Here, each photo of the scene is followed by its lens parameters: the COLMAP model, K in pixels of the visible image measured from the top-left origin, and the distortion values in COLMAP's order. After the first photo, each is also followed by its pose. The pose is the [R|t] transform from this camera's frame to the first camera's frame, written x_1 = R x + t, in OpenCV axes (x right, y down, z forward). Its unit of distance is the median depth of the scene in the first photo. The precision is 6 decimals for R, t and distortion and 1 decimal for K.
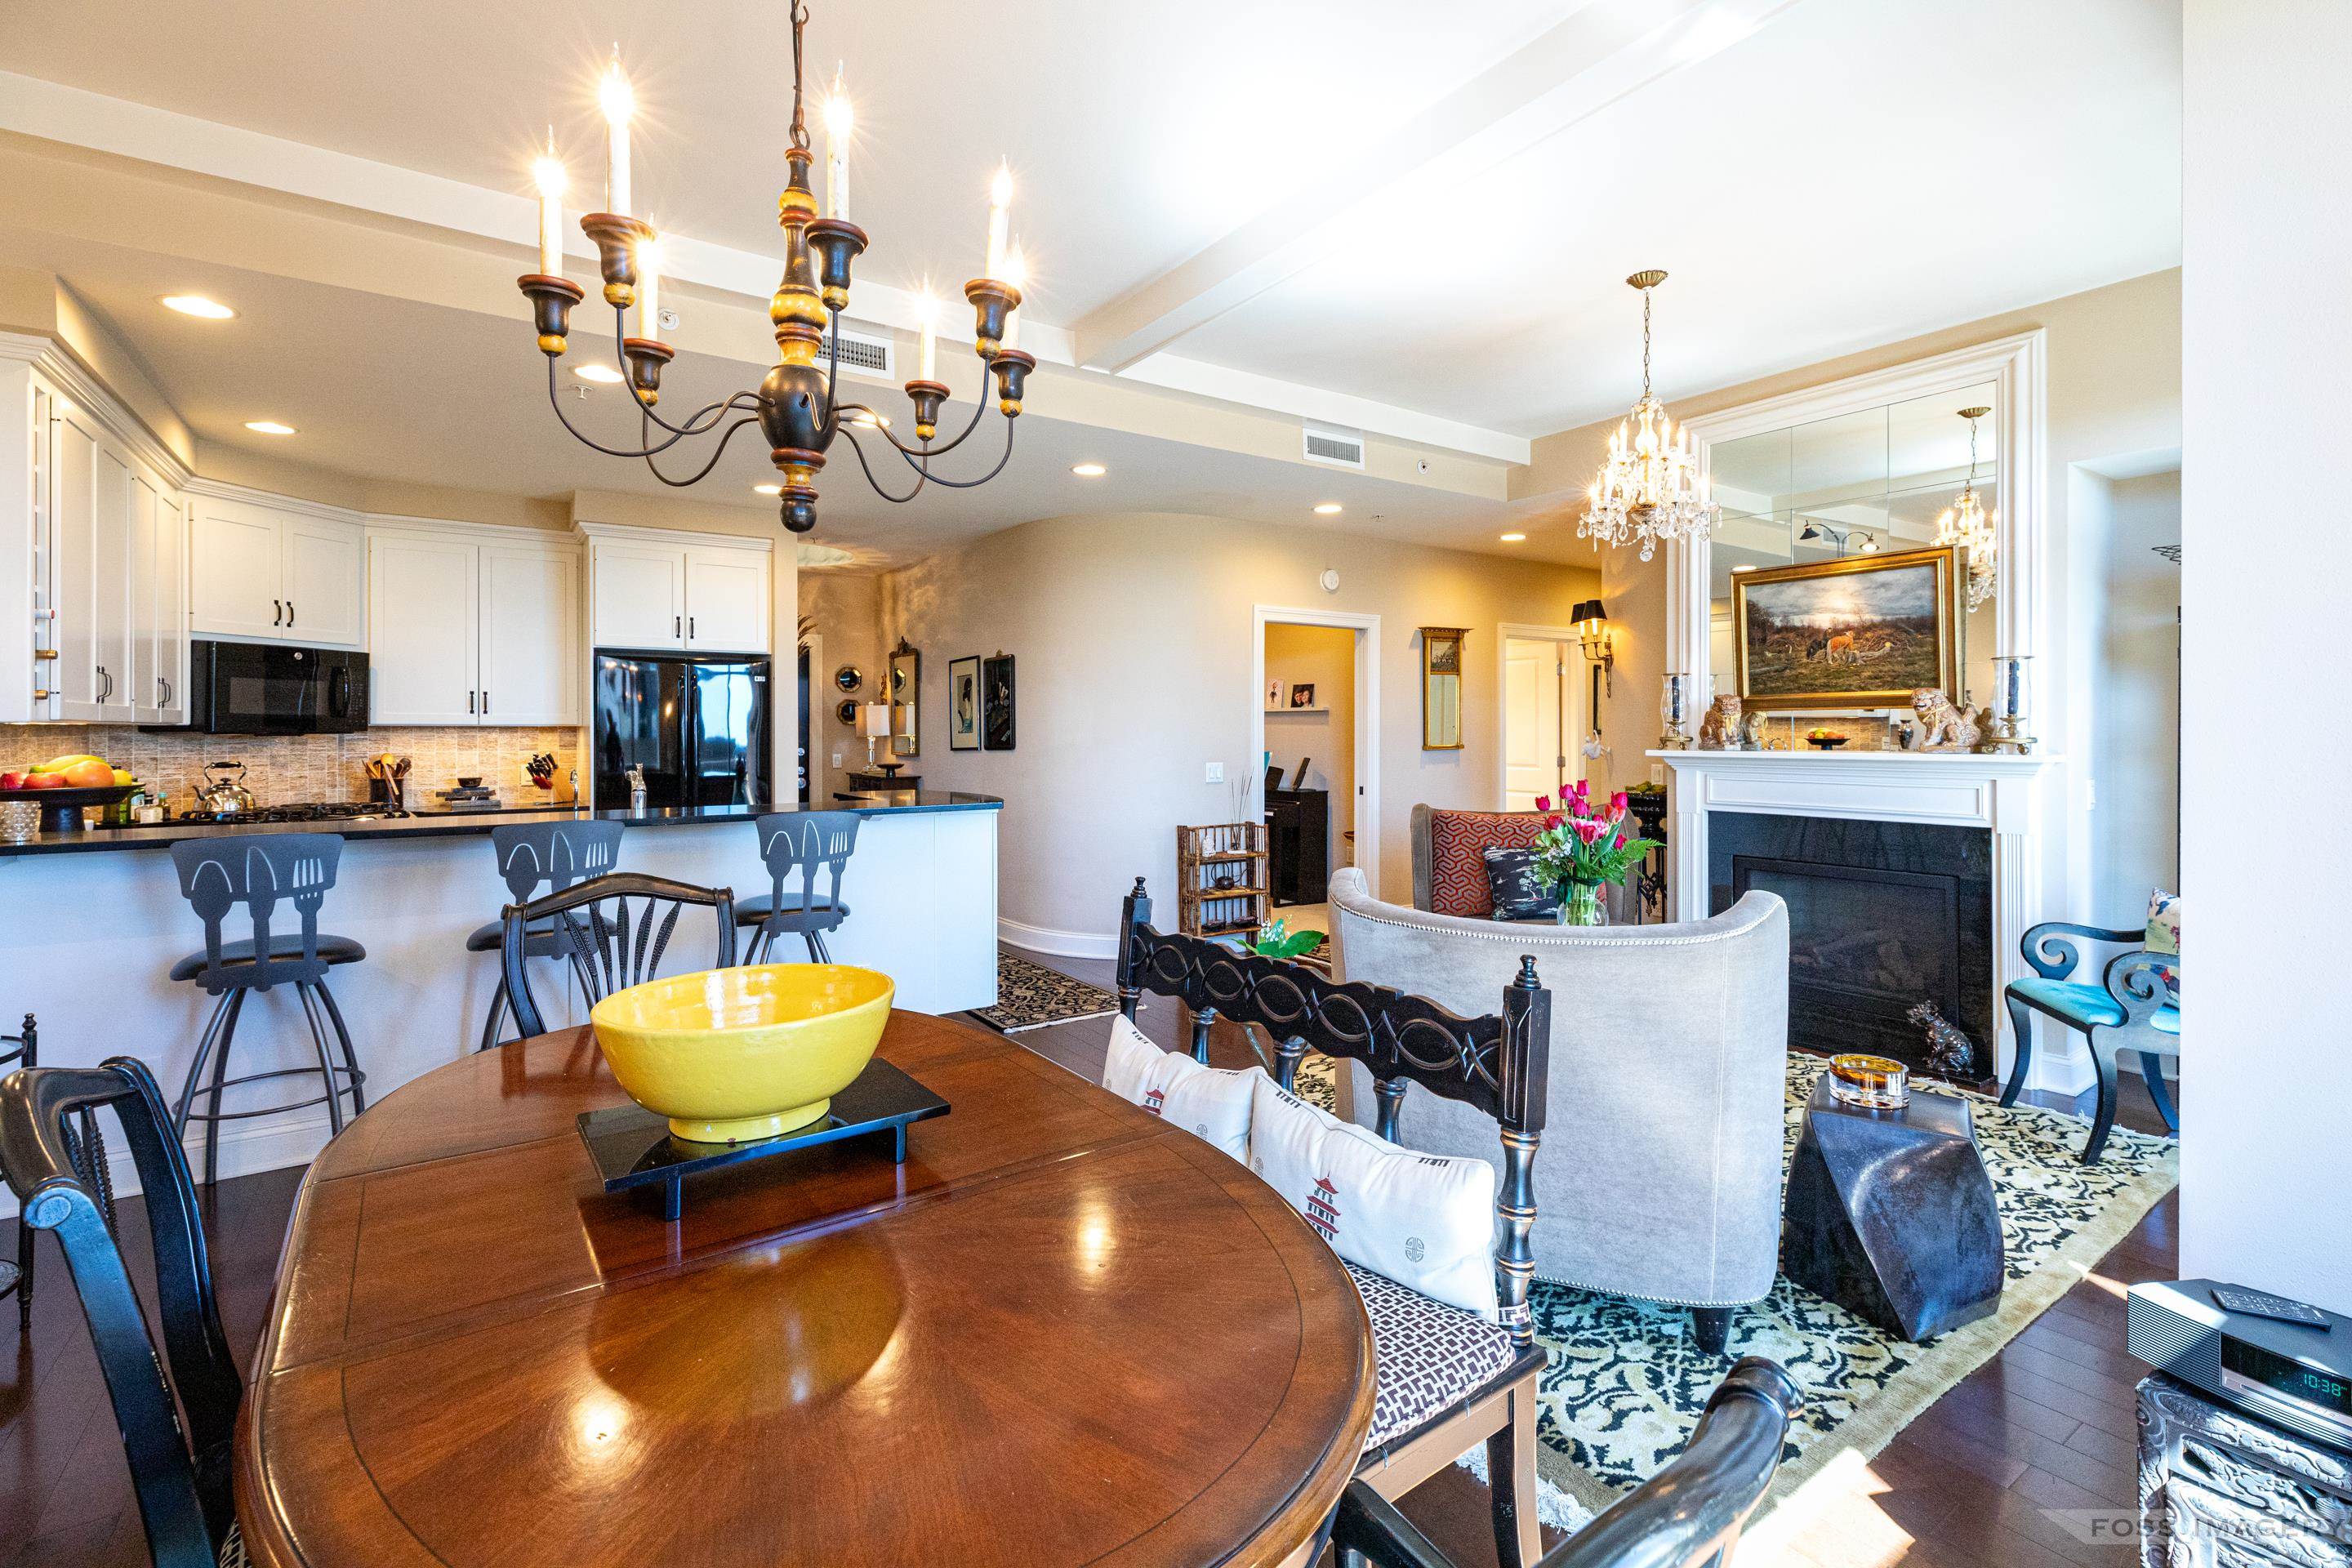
lens RADIAL K [[1057.1, 0, 1189.4], [0, 1057.1, 736.4], [0, 0, 1]] dist [0.006869, -0.000387]
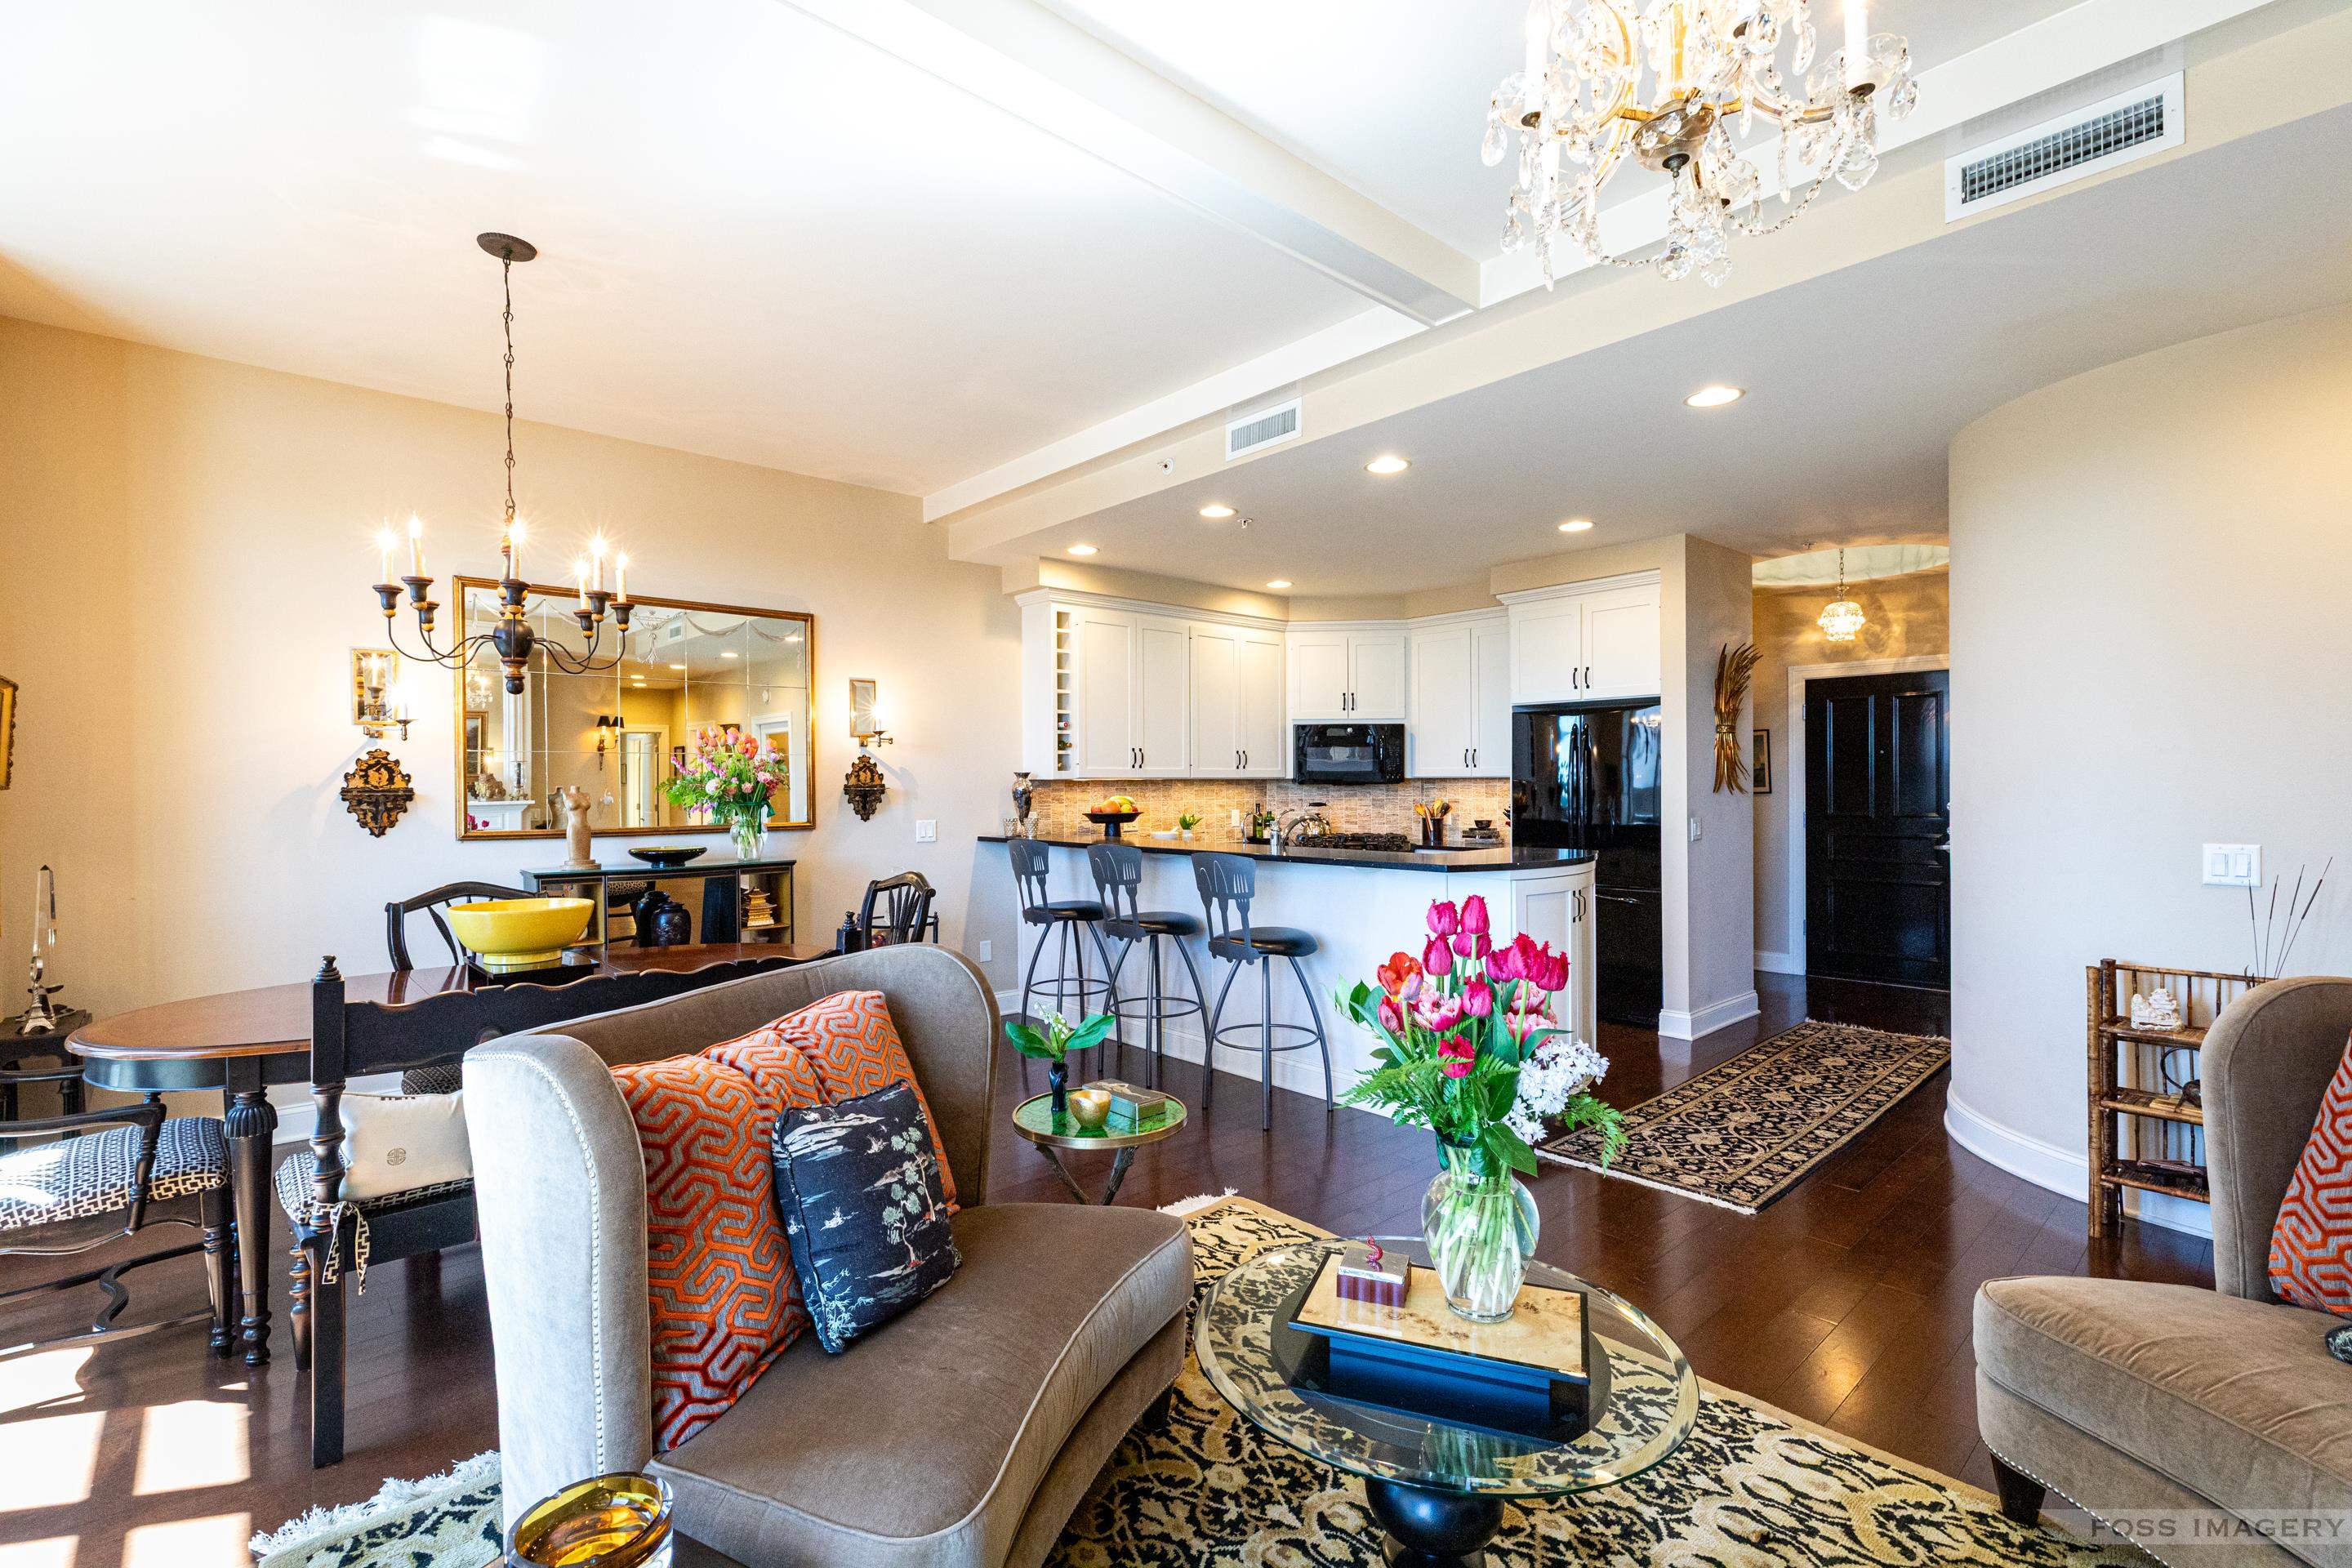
lens RADIAL K [[1057.1, 0, 1184.4], [0, 1057.1, 786.5], [0, 0, 1]] dist [0.006869, -0.000387]
pose [[0.125780, 0.002533, -0.992055, 0.591760], [0.000178, 0.999997, 0.002575, -0.002636], [0.992058, -0.000501, 0.125779, 0.628406]]
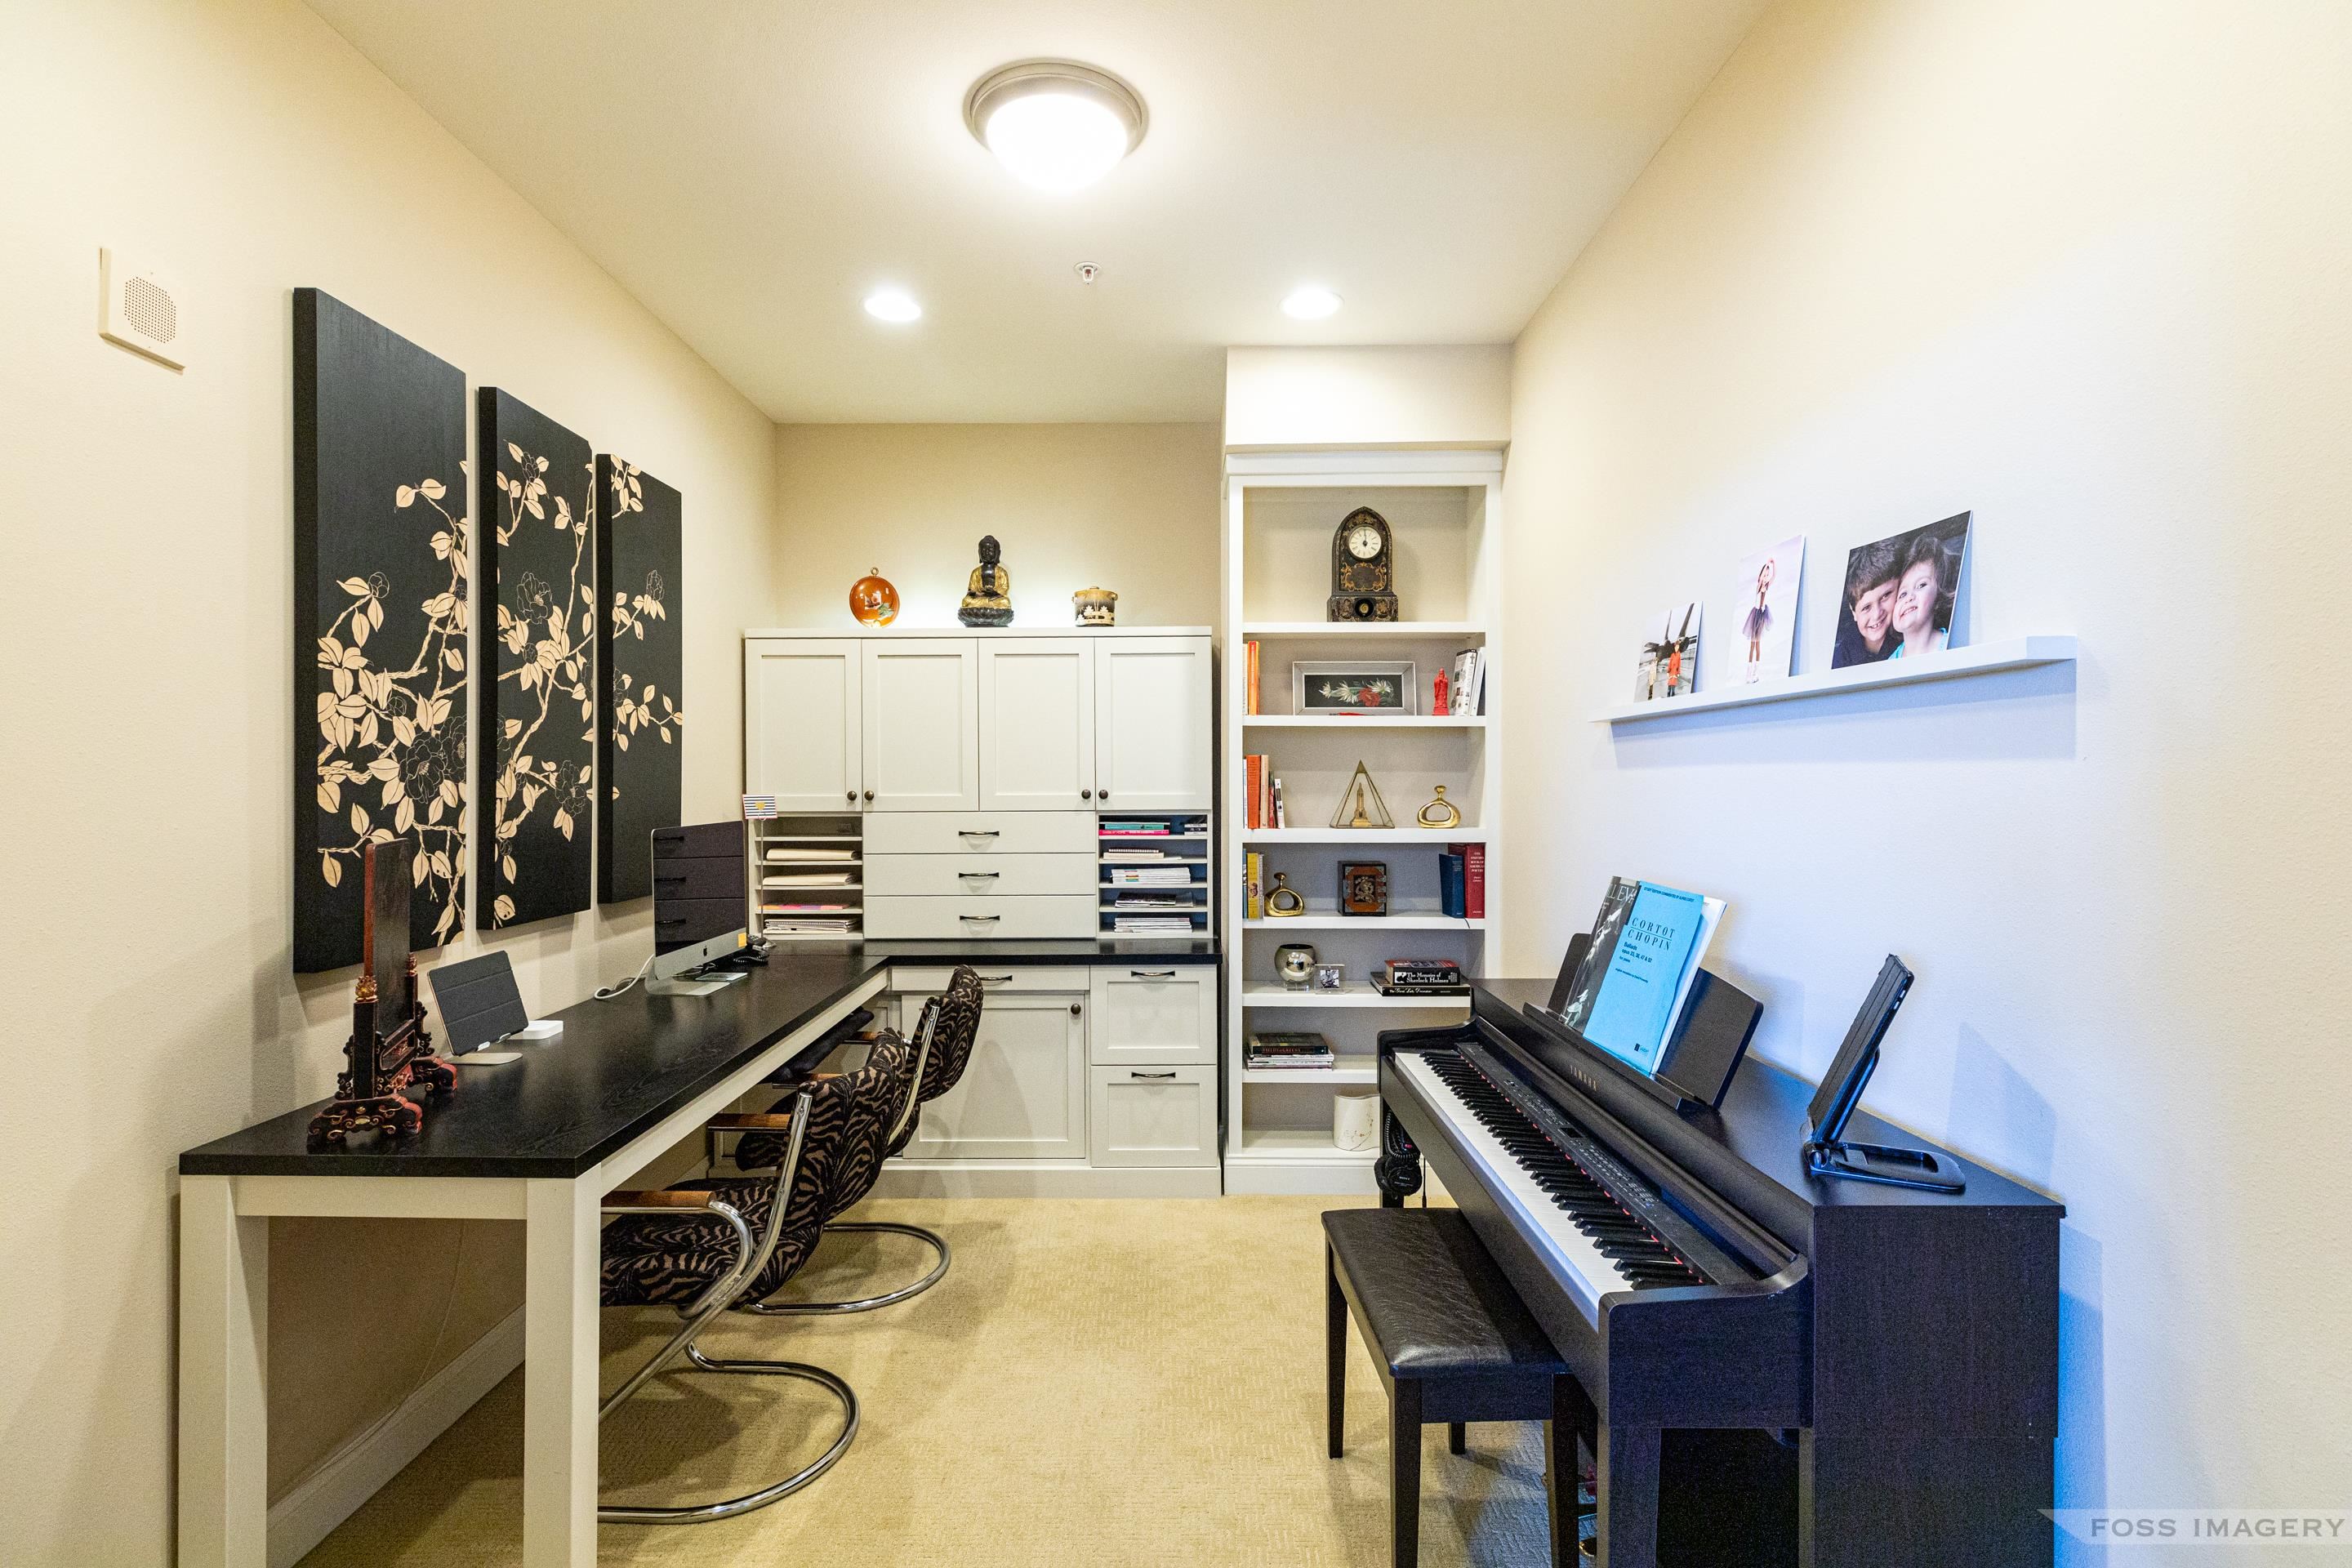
lens RADIAL K [[1057.1, 0, 1176.2], [0, 1057.1, 787.5], [0, 0, 1]] dist [0.006869, -0.000387]
pose [[0.812930, 0.000996, -0.582360, 0.199644], [-0.001155, 0.999999, 0.000098, -0.010188], [0.582360, 0.000593, 0.812931, 1.387717]]
